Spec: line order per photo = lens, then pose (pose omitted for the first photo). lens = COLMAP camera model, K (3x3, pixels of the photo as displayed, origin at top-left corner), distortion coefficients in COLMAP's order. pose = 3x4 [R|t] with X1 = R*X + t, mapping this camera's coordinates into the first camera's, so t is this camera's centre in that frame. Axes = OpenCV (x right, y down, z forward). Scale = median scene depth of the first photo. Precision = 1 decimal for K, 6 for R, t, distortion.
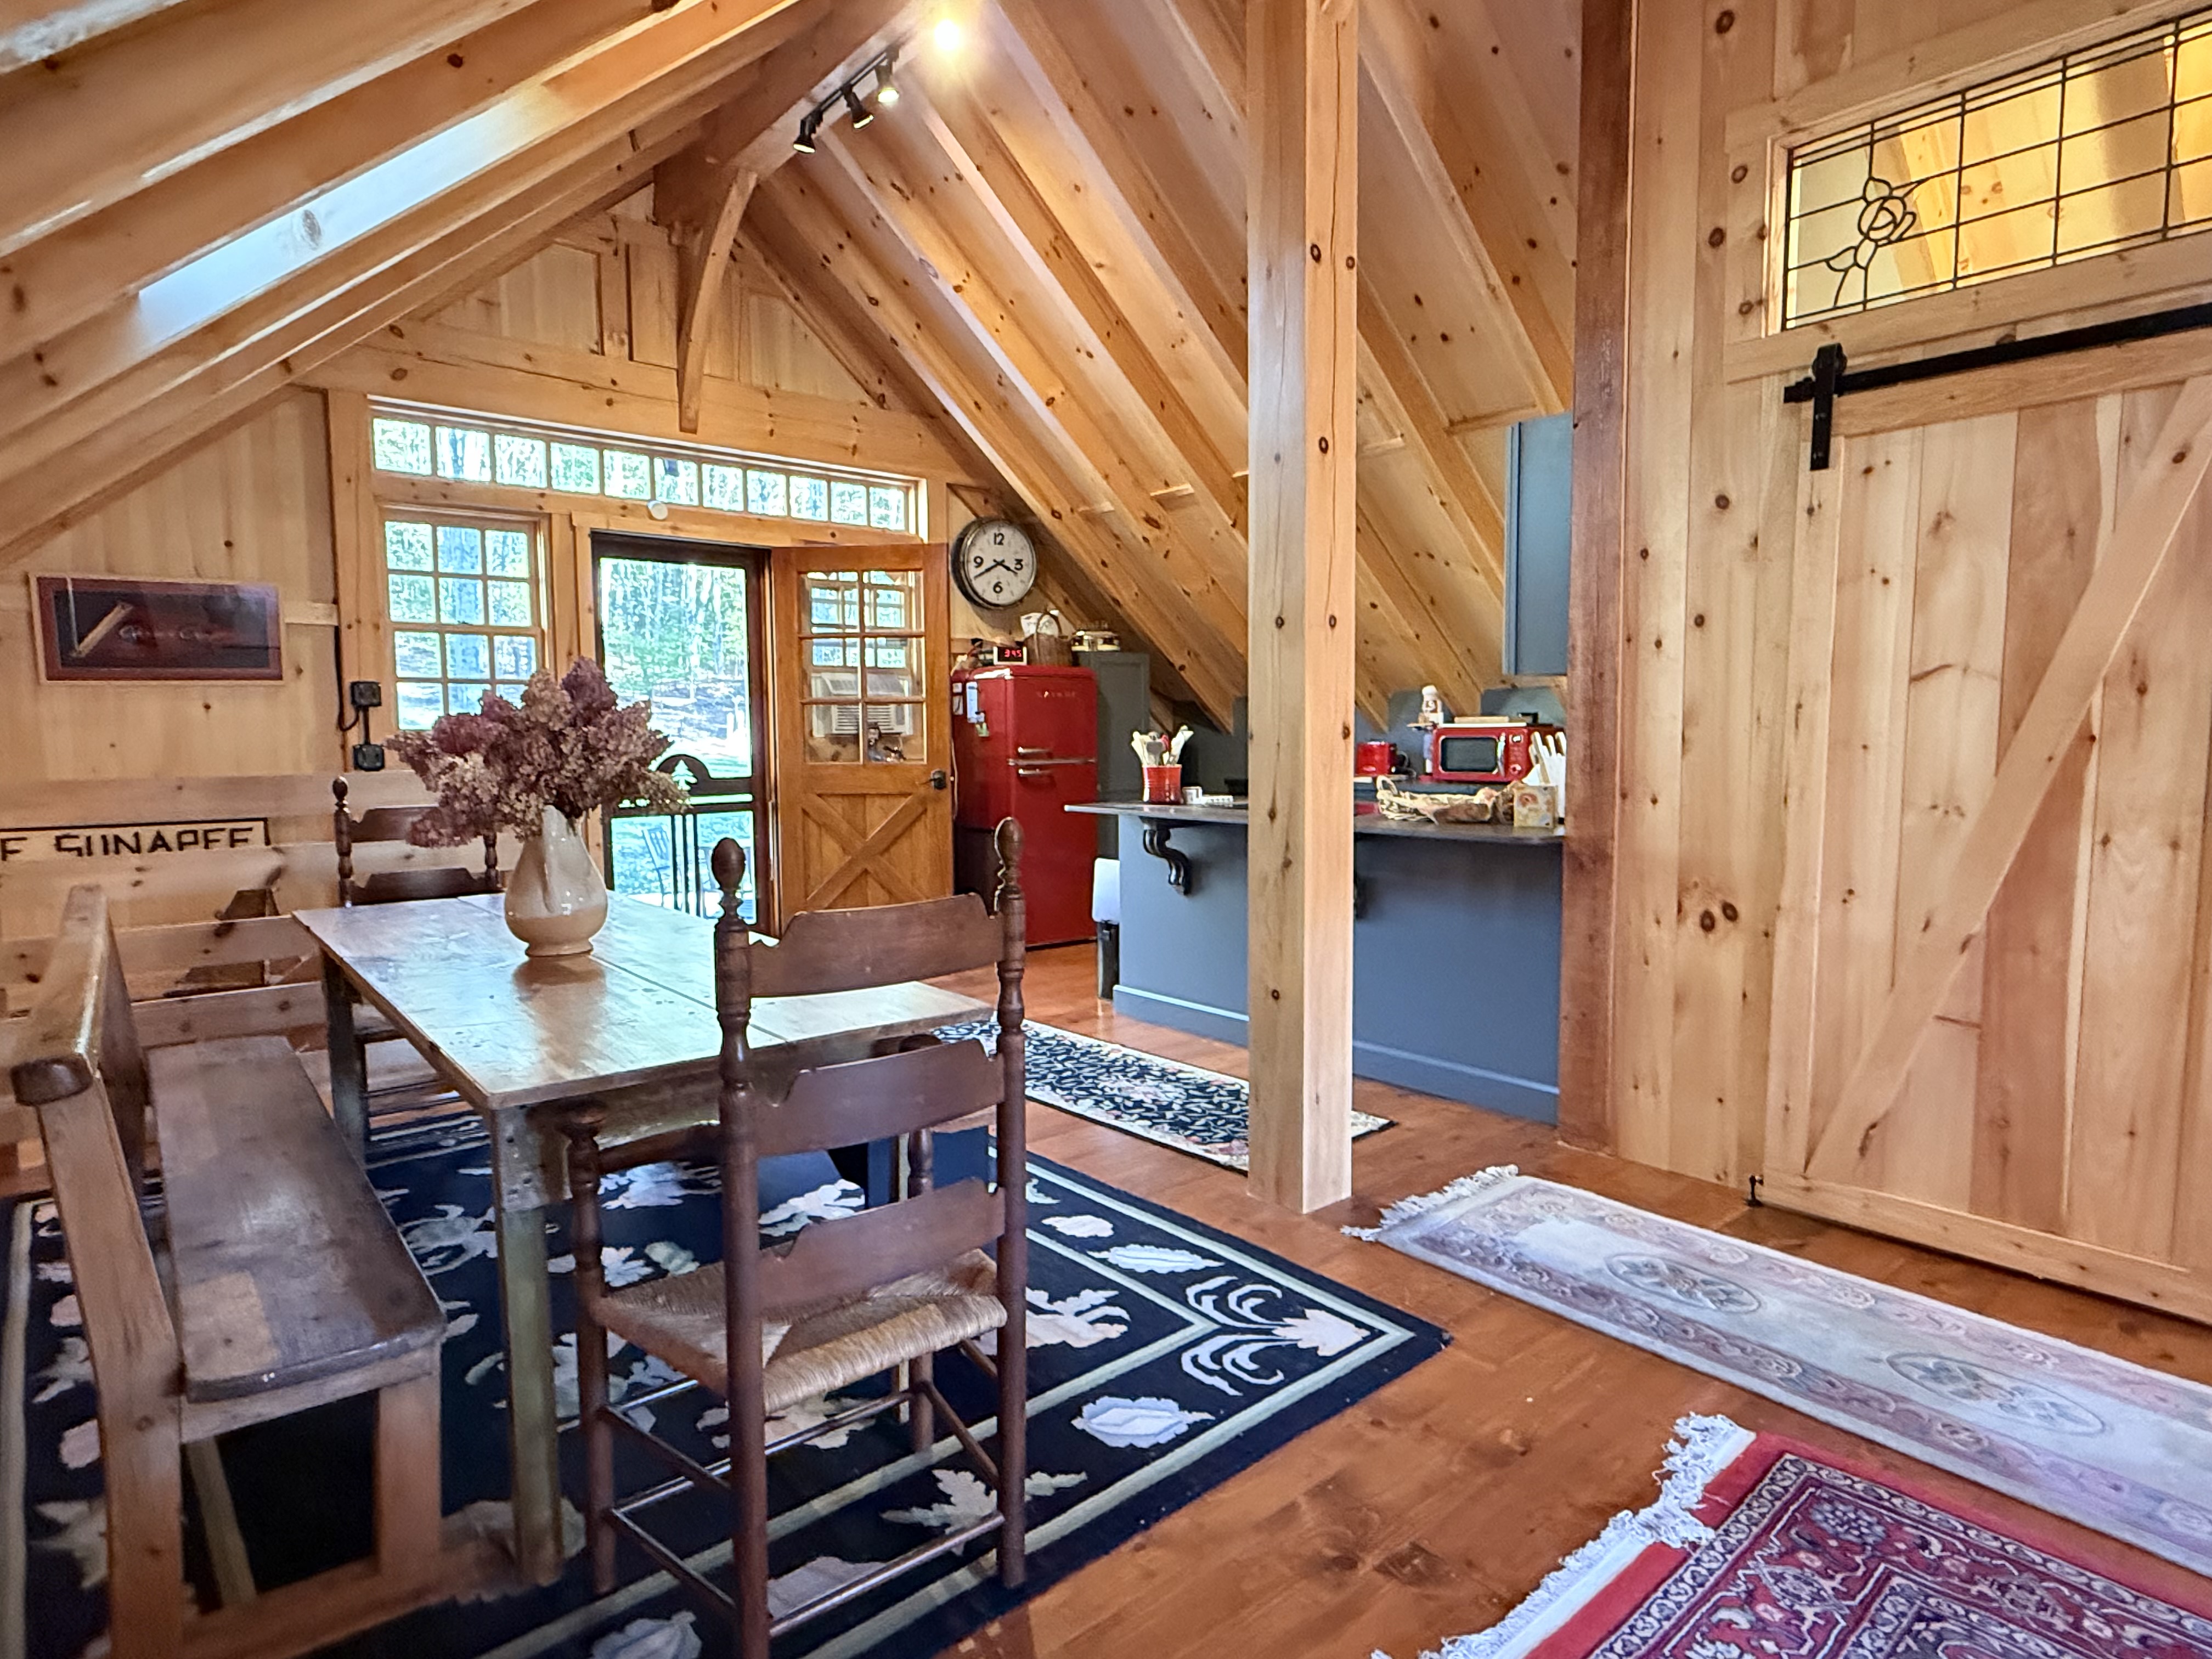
lens RADIAL K [[1209.2, 0, 1099.9], [0, 1209.2, 824.1], [0, 0, 1]] dist [0.000598, -0.000665]
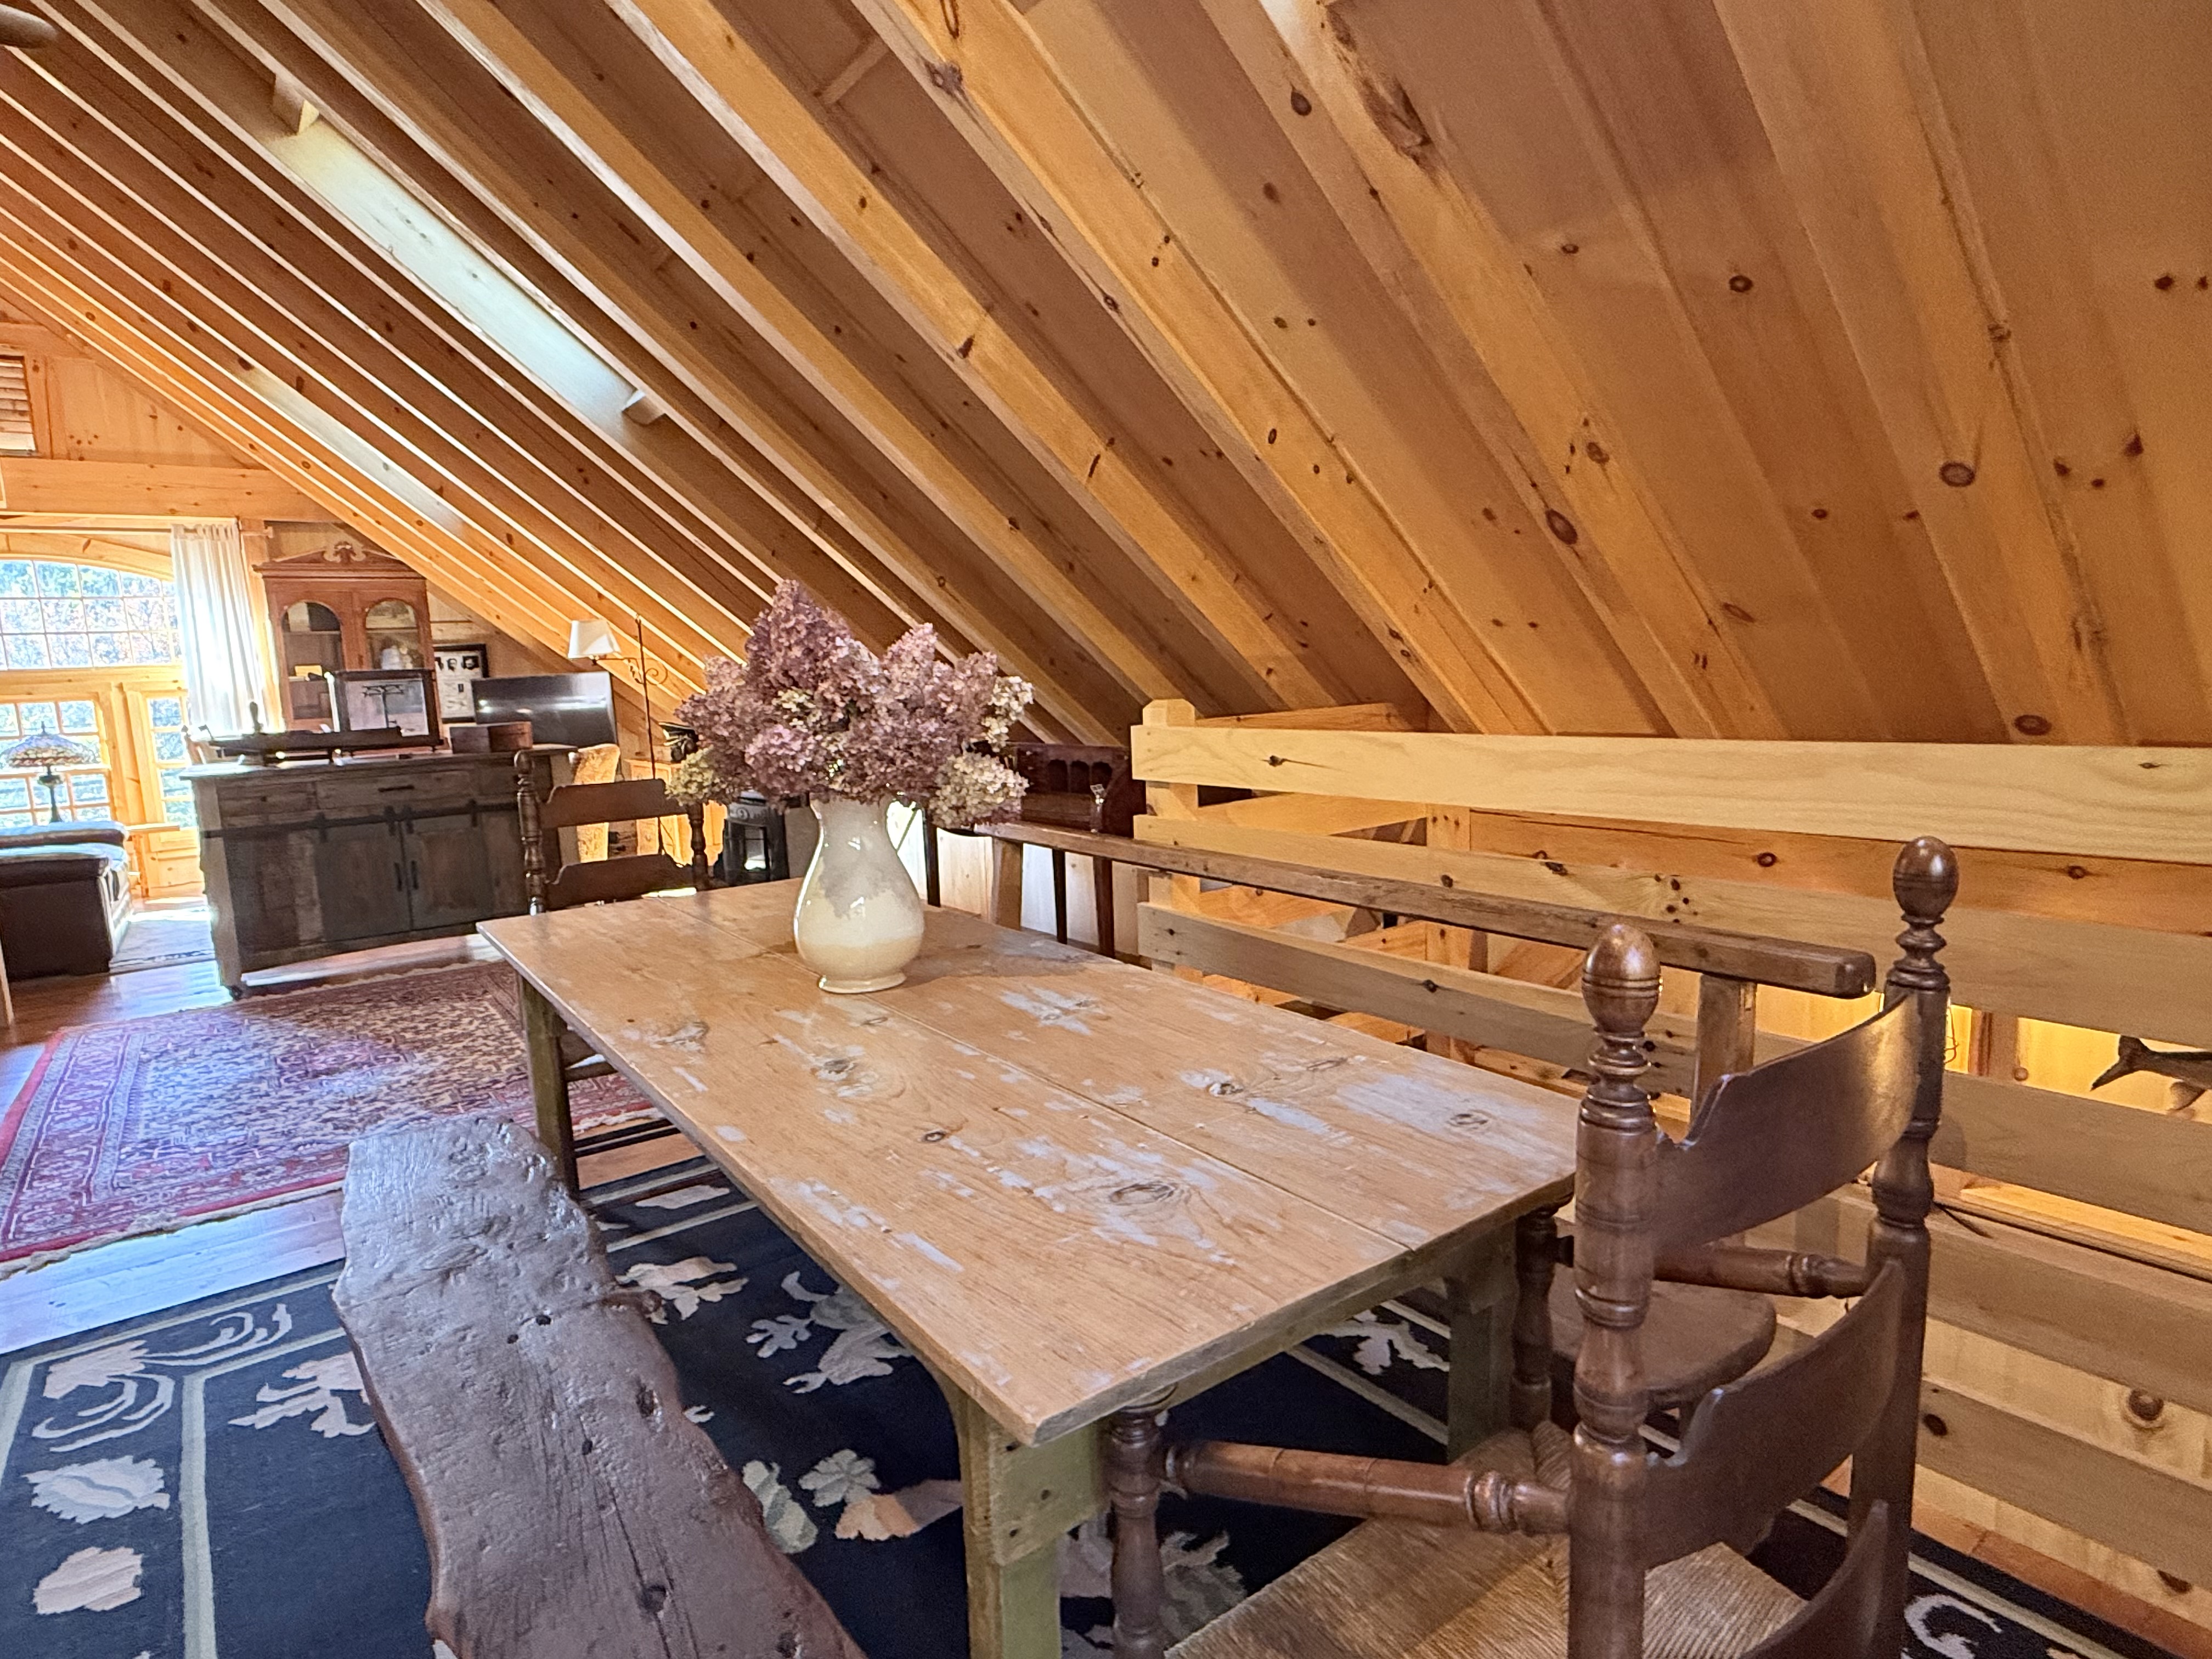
lens RADIAL K [[1208.4, 0, 1102.0], [0, 1208.4, 830.6], [0, 0, 1]] dist [0.001772, -0.000980]
pose [[-0.996860, 0.042640, 0.066717, -0.341000], [0.055999, 0.975372, 0.213338, -0.073564], [-0.055977, 0.216404, -0.974698, 0.894982]]
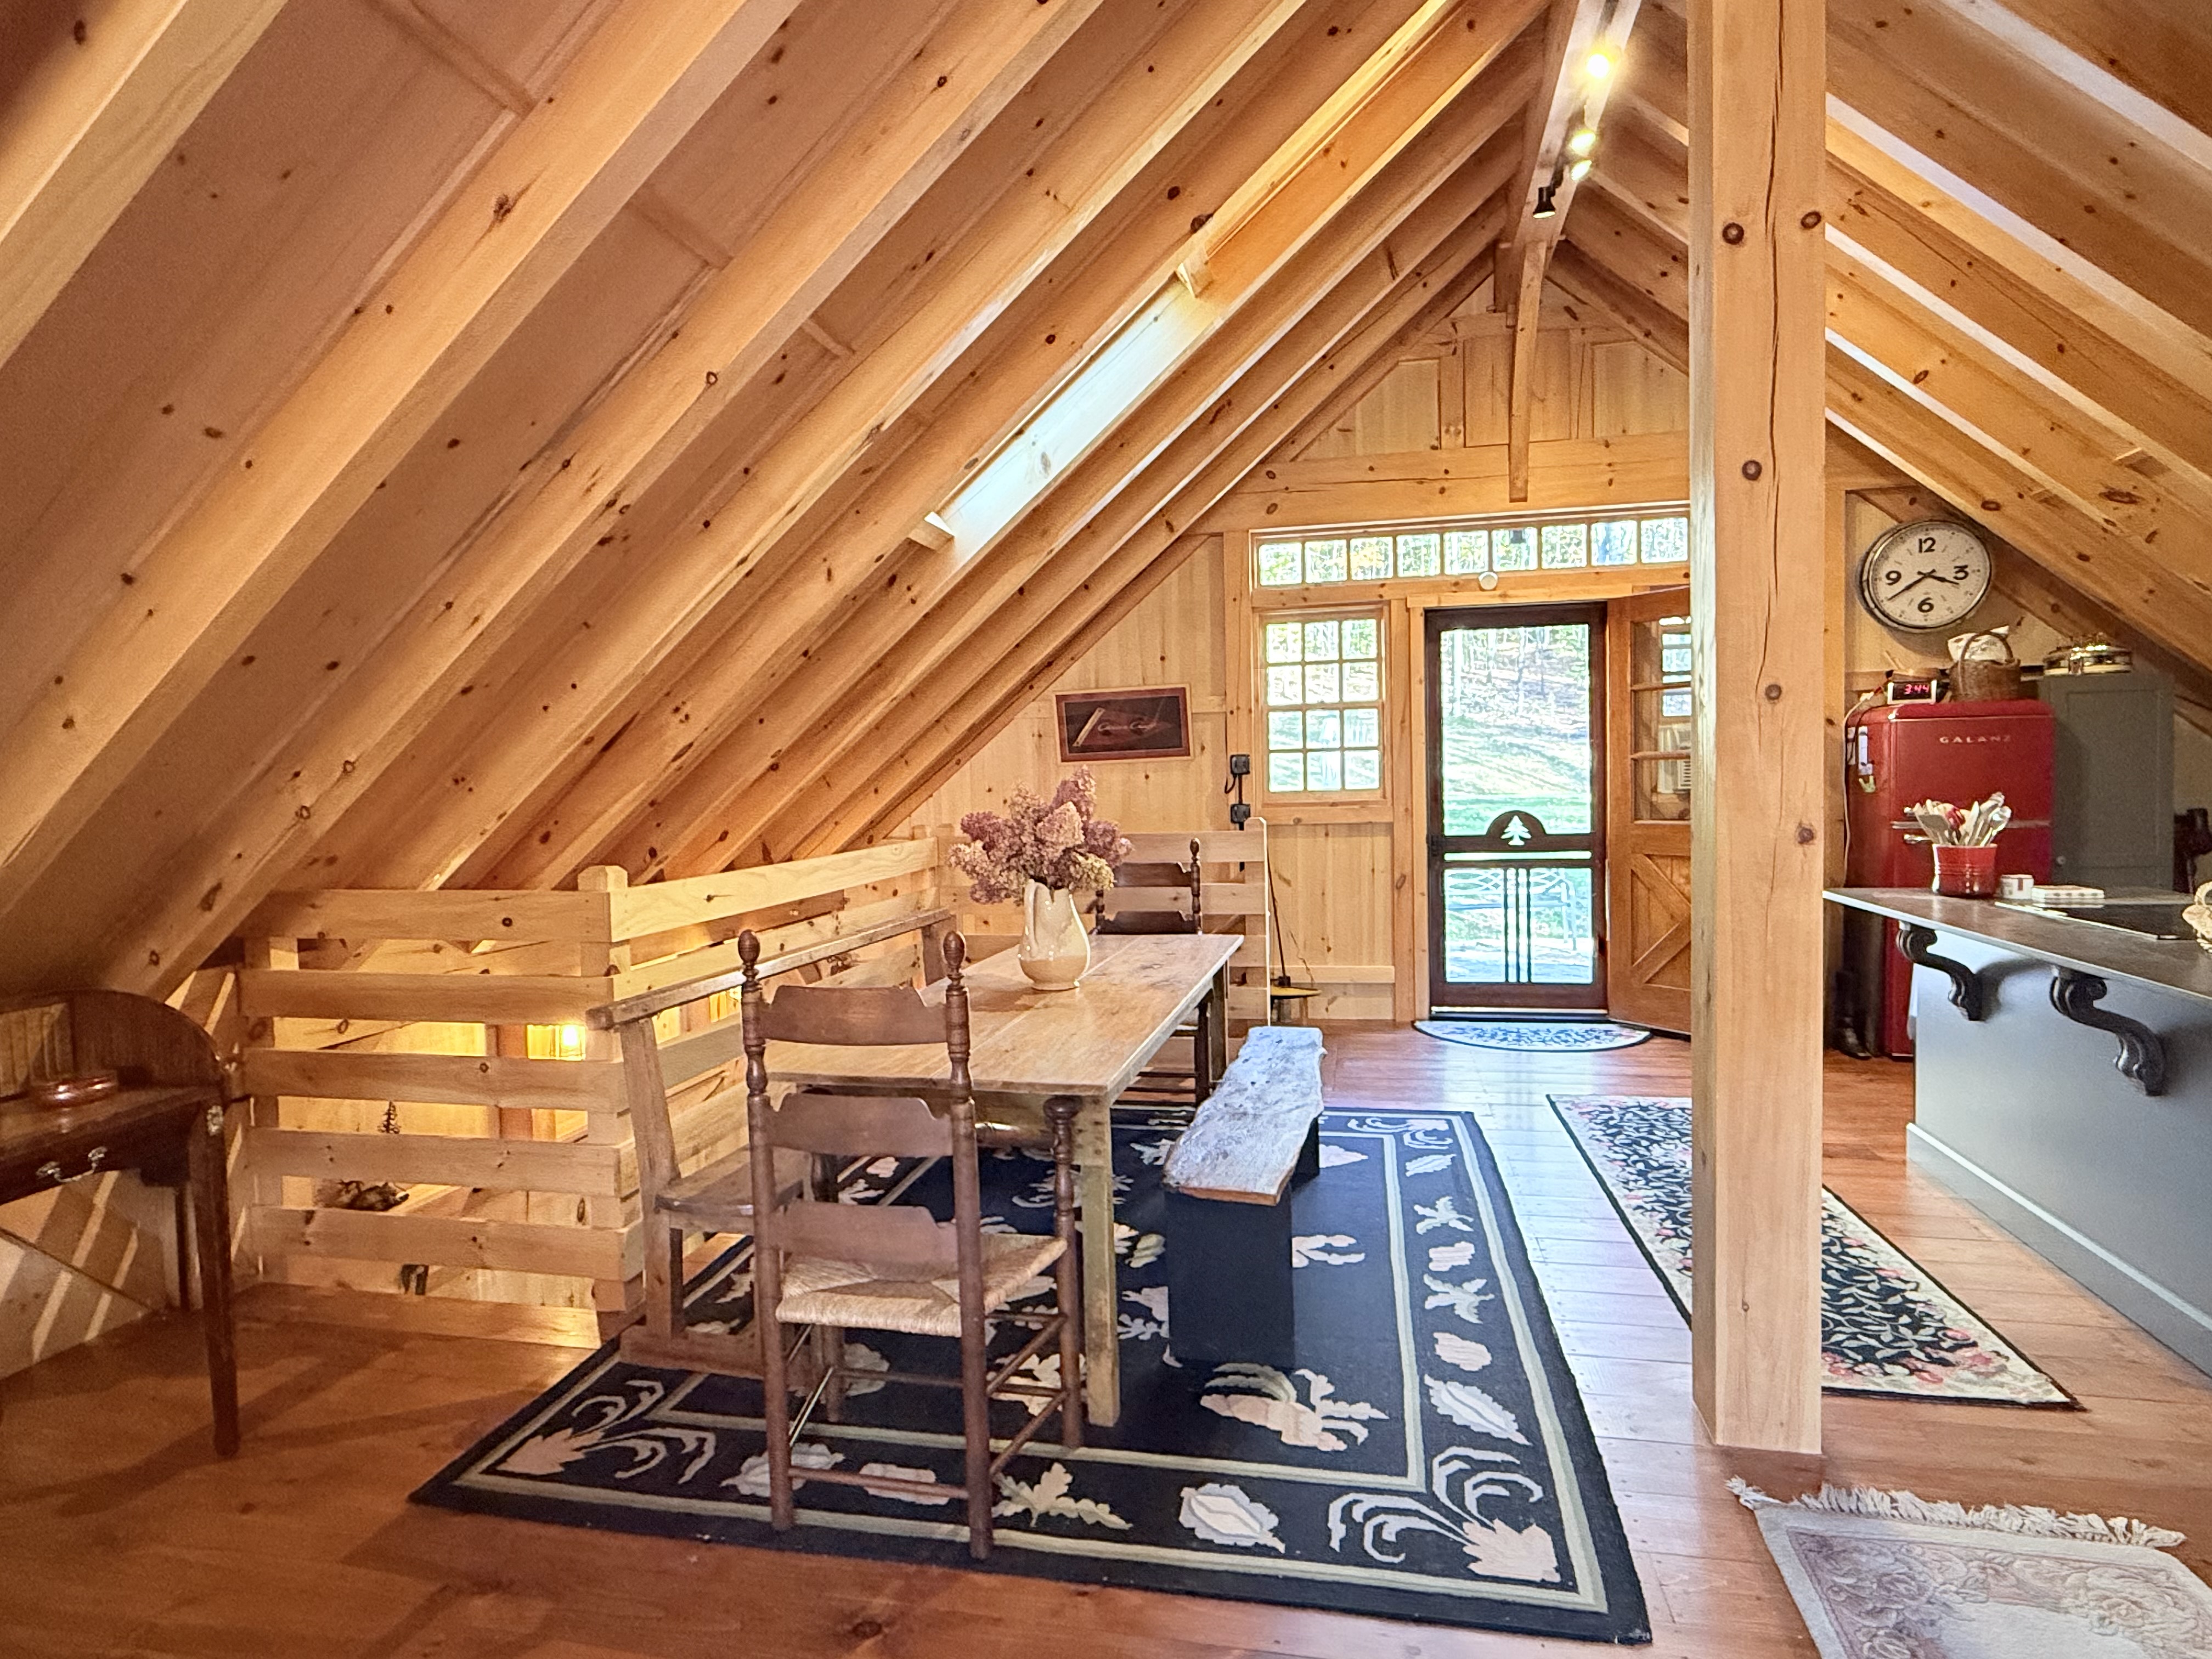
lens RADIAL K [[1208.4, 0, 1102.0], [0, 1208.4, 830.6], [0, 0, 1]] dist [0.001772, -0.000980]
pose [[0.604992, 0.029004, -0.795703, 0.337661], [-0.040964, 0.999147, 0.005274, -0.040662], [0.795177, 0.029404, 0.605664, 0.119408]]
